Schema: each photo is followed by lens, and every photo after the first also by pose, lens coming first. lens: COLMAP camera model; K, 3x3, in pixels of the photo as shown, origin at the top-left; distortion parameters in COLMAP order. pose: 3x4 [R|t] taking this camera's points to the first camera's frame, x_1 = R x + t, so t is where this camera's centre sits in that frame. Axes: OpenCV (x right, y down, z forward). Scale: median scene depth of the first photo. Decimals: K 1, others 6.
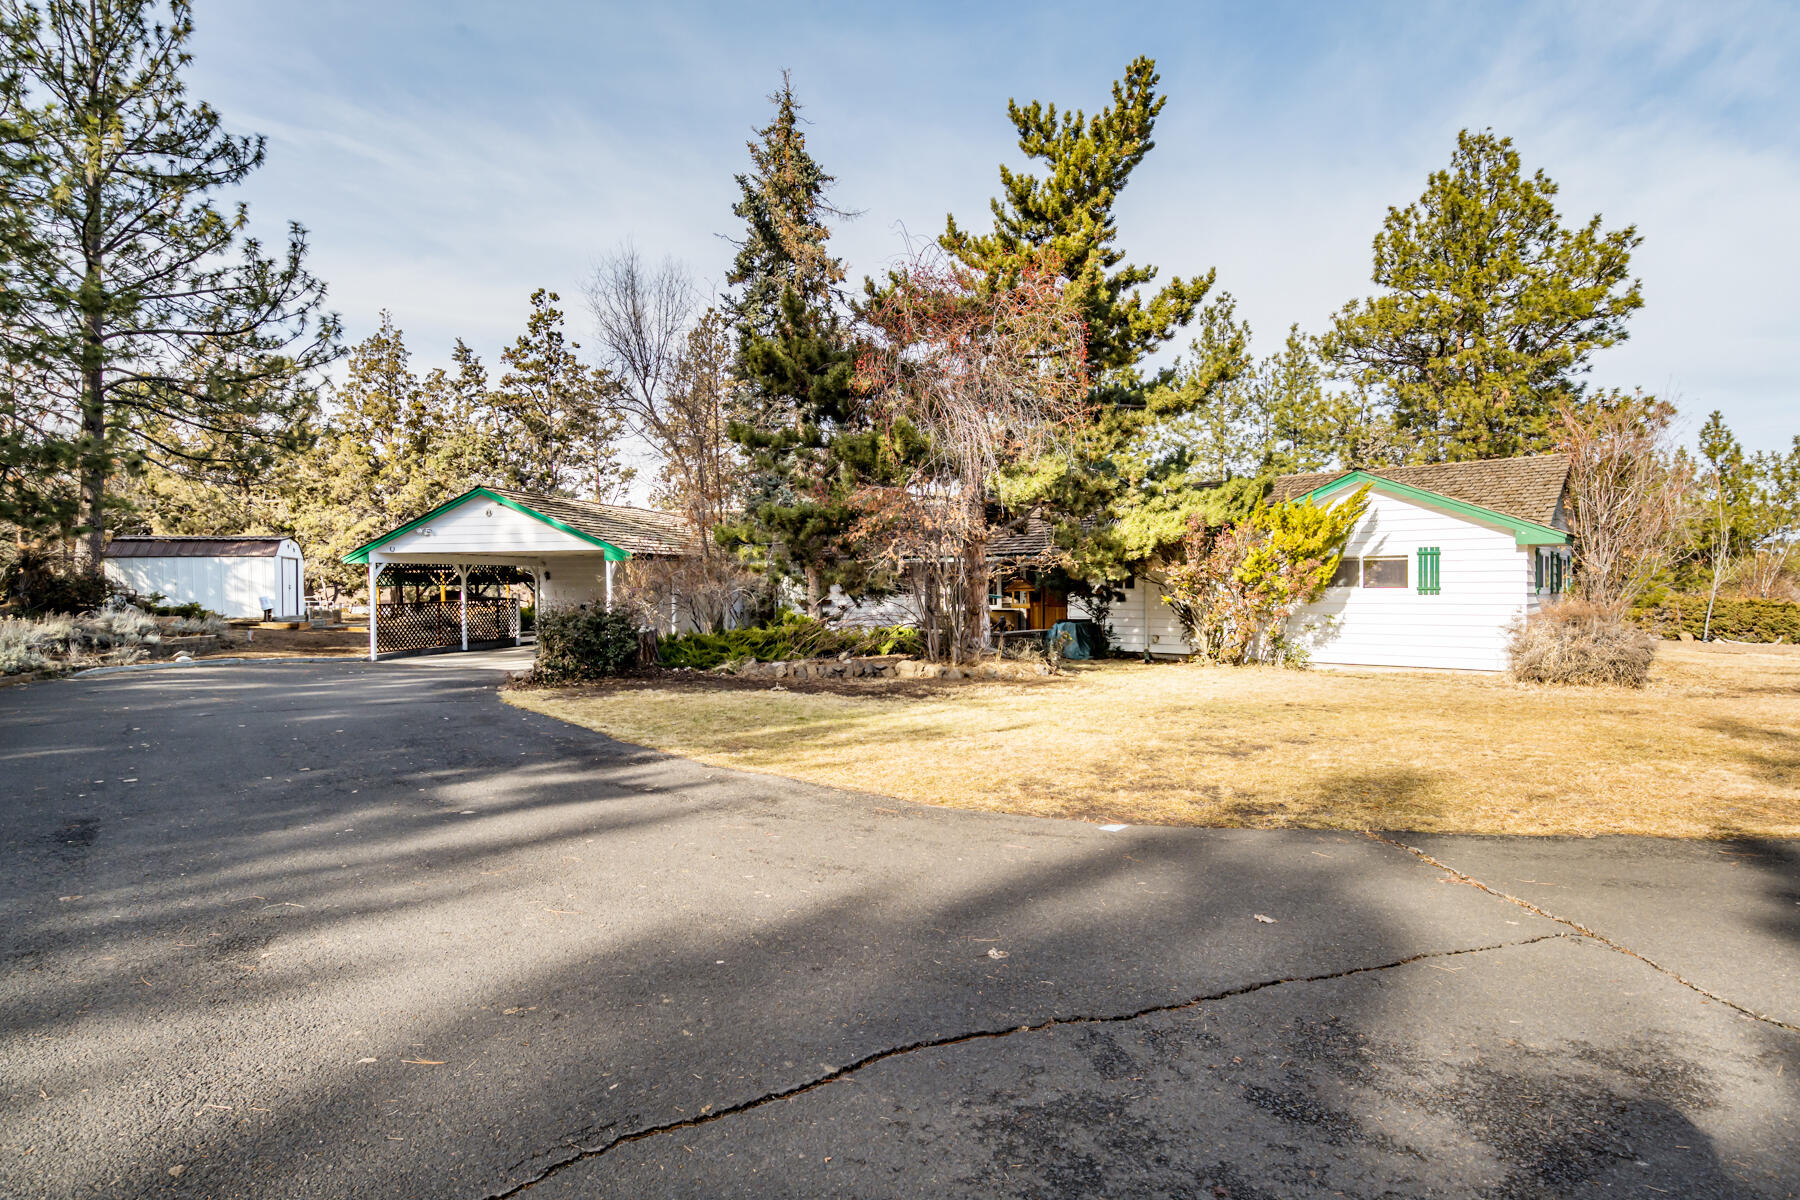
lens RADIAL K [[907.7, 0, 895.3], [0, 907.7, 601.9], [0, 0, 1]] dist [-0.008904, 0.006229]
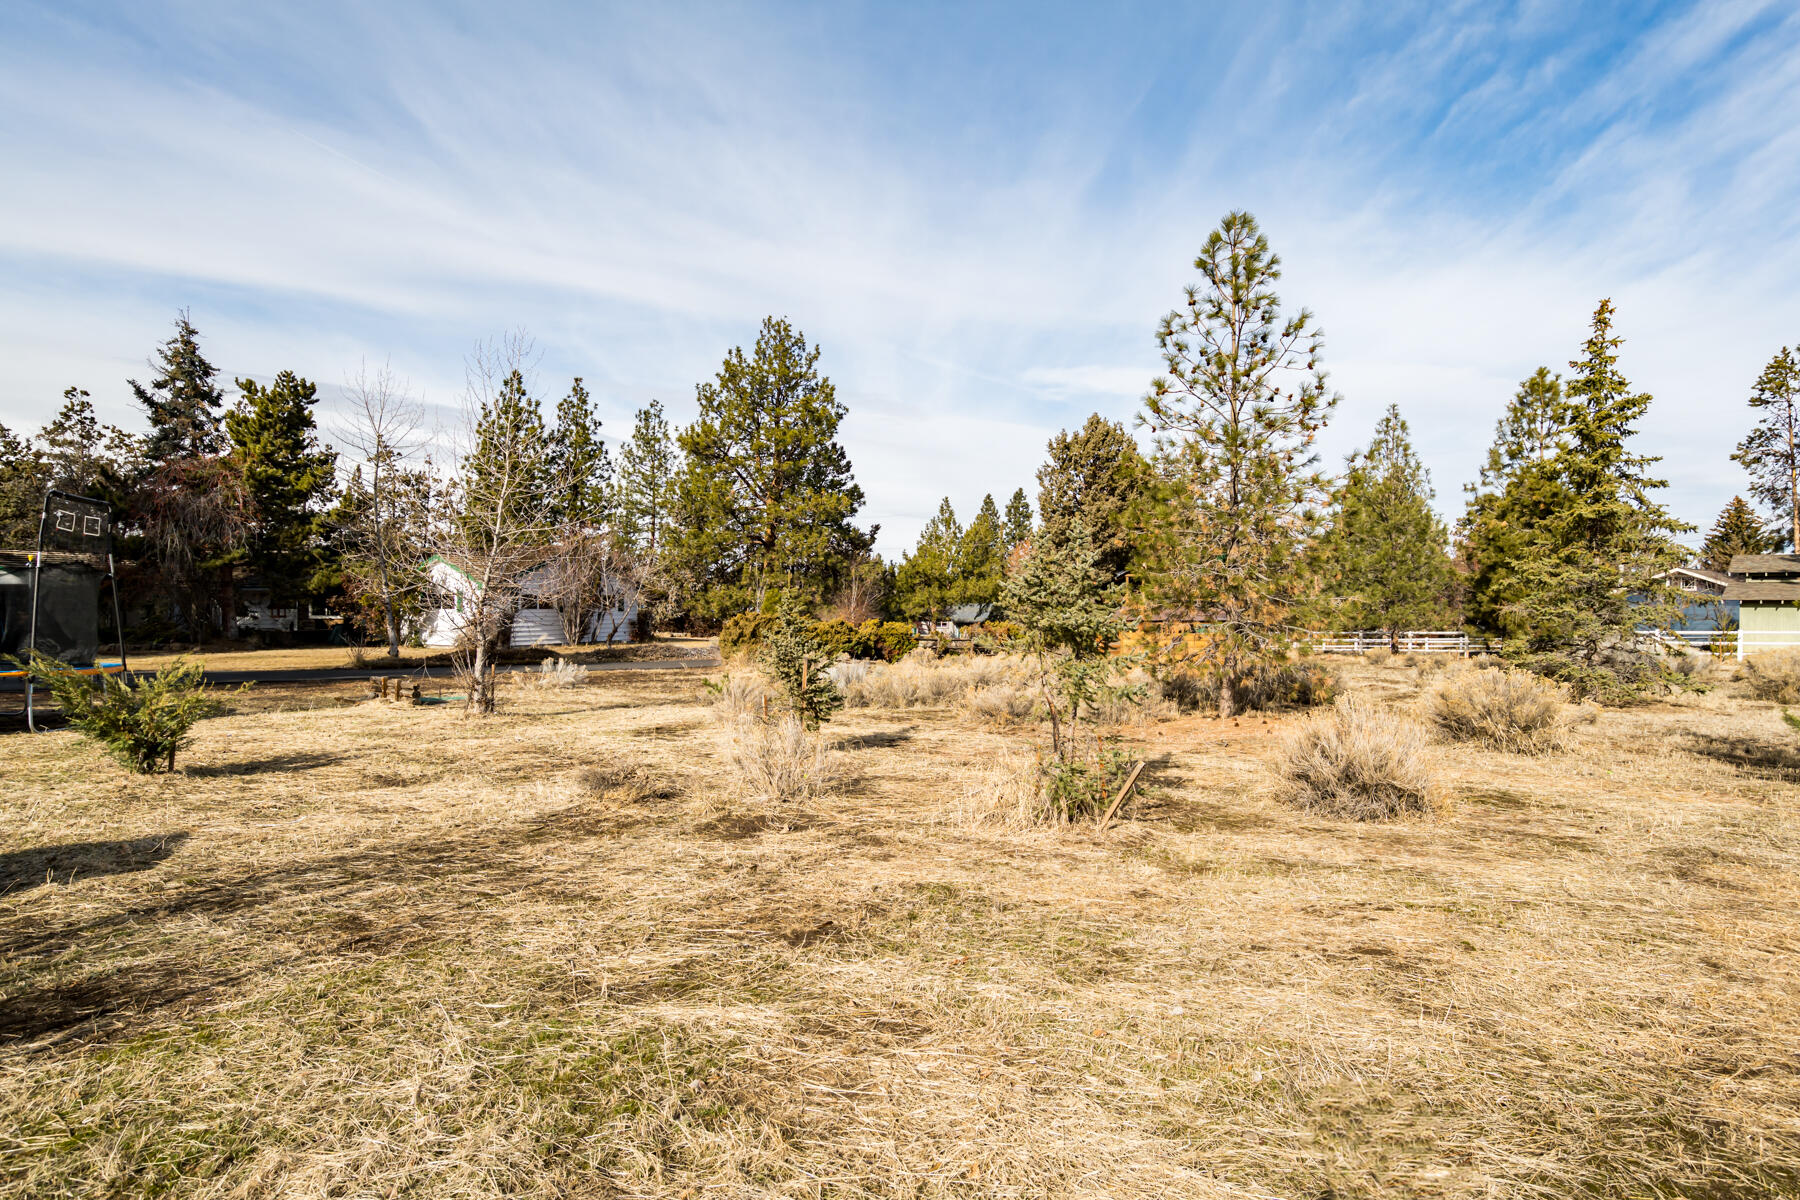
lens RADIAL K [[907.7, 0, 893.1], [0, 907.7, 602.1], [0, 0, 1]] dist [-0.008904, 0.006229]
pose [[0.972939, 0.006777, 0.230964, 0.729264], [-0.004249, 0.999926, -0.011440, -0.007641], [-0.231024, 0.010149, 0.972895, -0.903534]]
